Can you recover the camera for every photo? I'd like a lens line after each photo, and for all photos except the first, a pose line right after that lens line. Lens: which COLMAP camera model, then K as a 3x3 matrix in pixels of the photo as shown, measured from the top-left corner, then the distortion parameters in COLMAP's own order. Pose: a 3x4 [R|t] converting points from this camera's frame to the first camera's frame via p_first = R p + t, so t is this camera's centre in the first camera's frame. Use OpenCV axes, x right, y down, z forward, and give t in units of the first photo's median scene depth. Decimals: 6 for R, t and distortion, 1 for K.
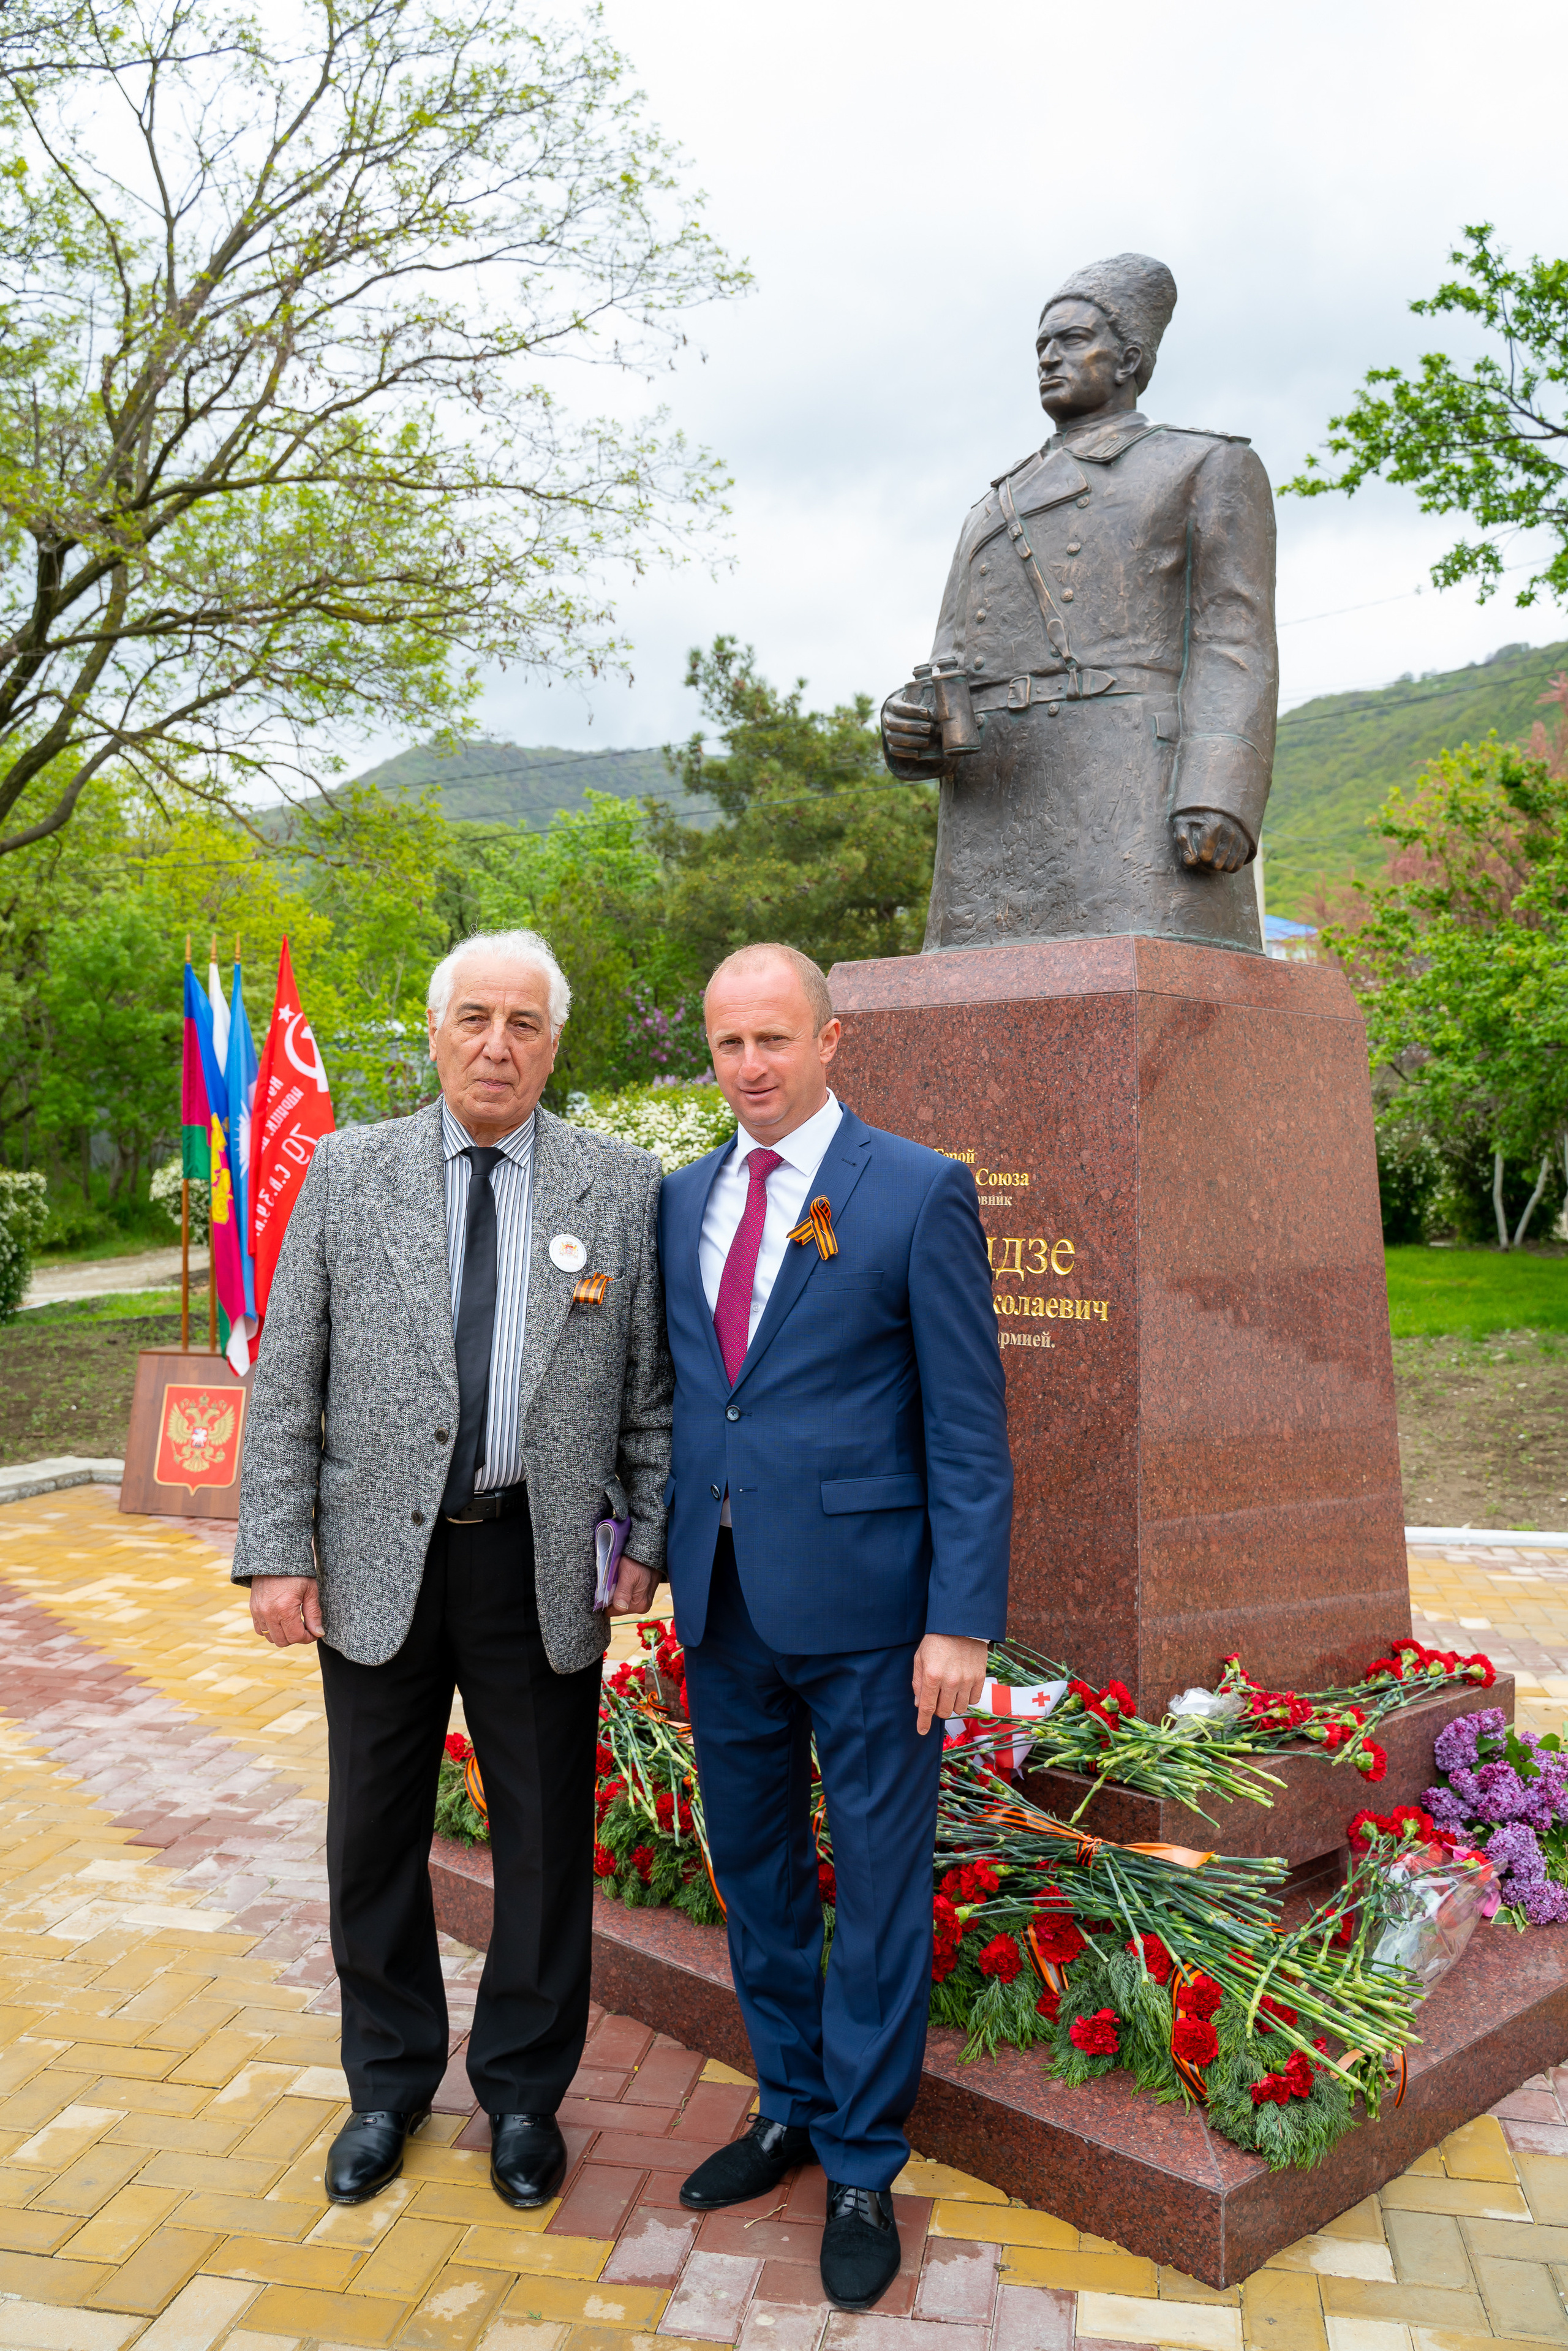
lens RADIAL K [[2026.7, 0, 706.2], [0, 2026.7, 1084.3], [0, 0, 1]] dist [-0.098242, 0.043524]
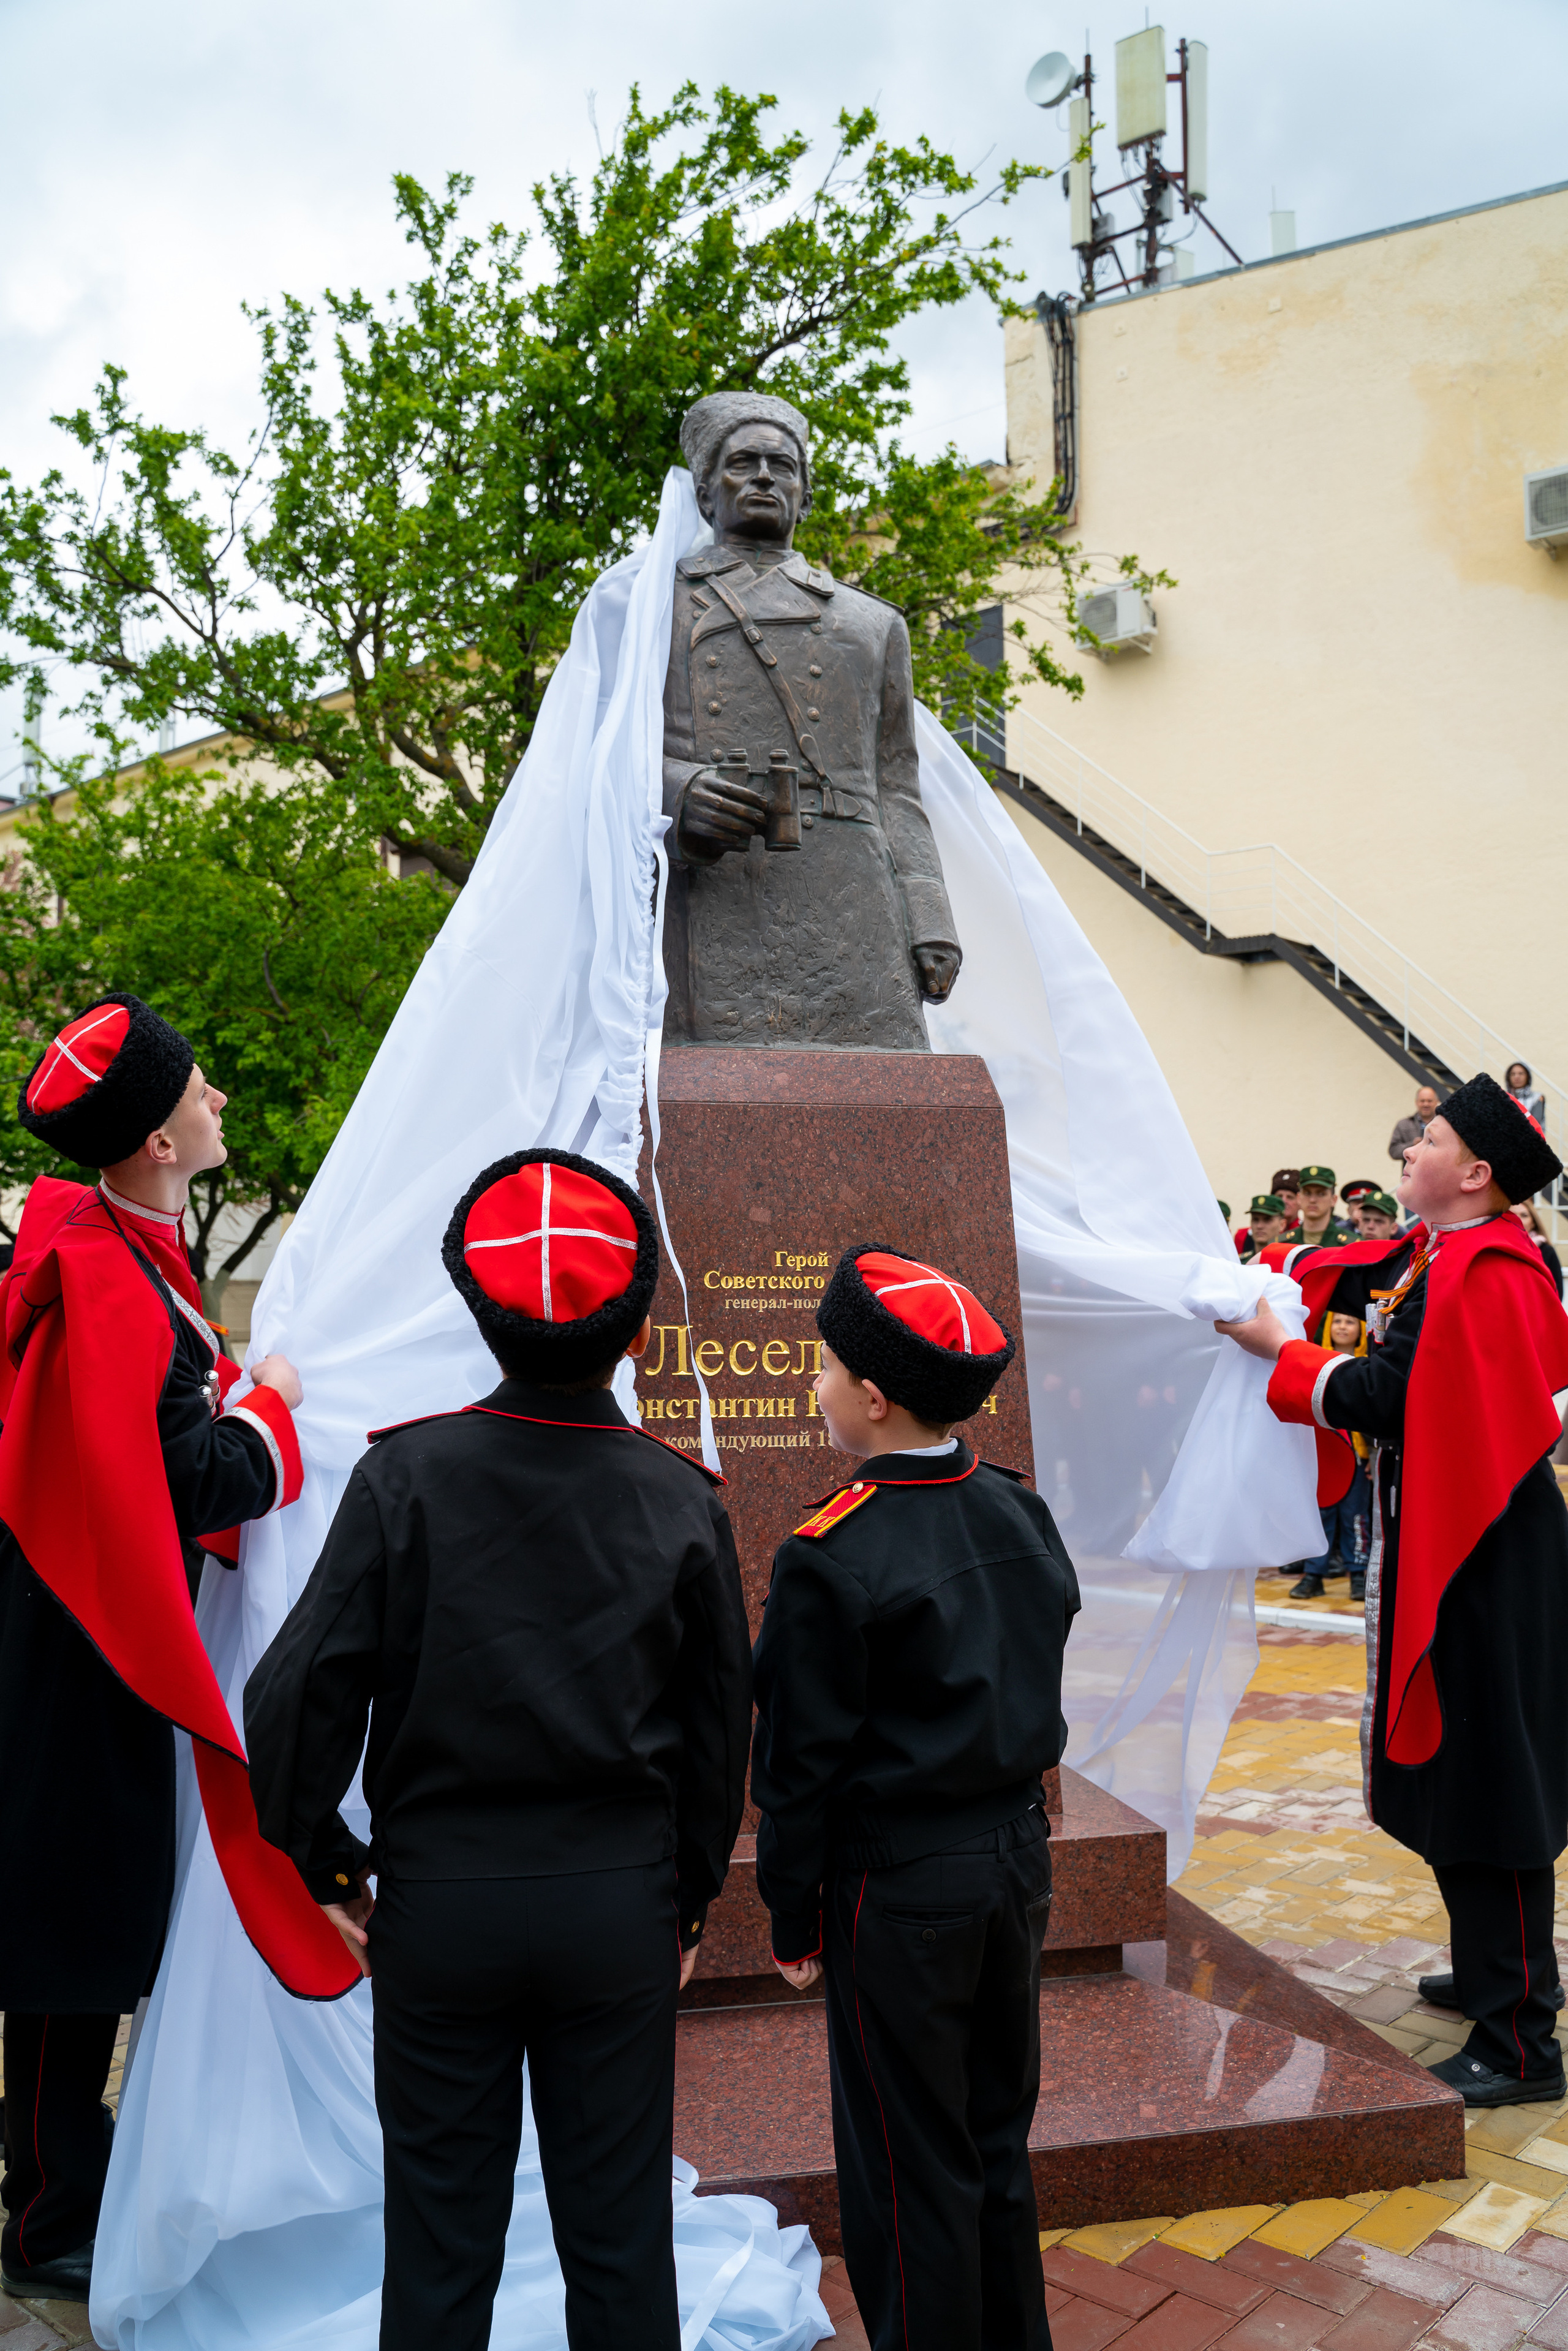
lens RADIAL K [[1869.6, 0, 781.6], [0, 1869.6, 1167.1], [0, 0, 1]] dist [-0.115881, 0.084488]
pose [[0.505026, 0.046163, 0.861869, -0.614294], [-0.035213, 0.998839, -0.032866, 0.019462], [-0.862386, -0.013751, 0.506065, 0.508837]]
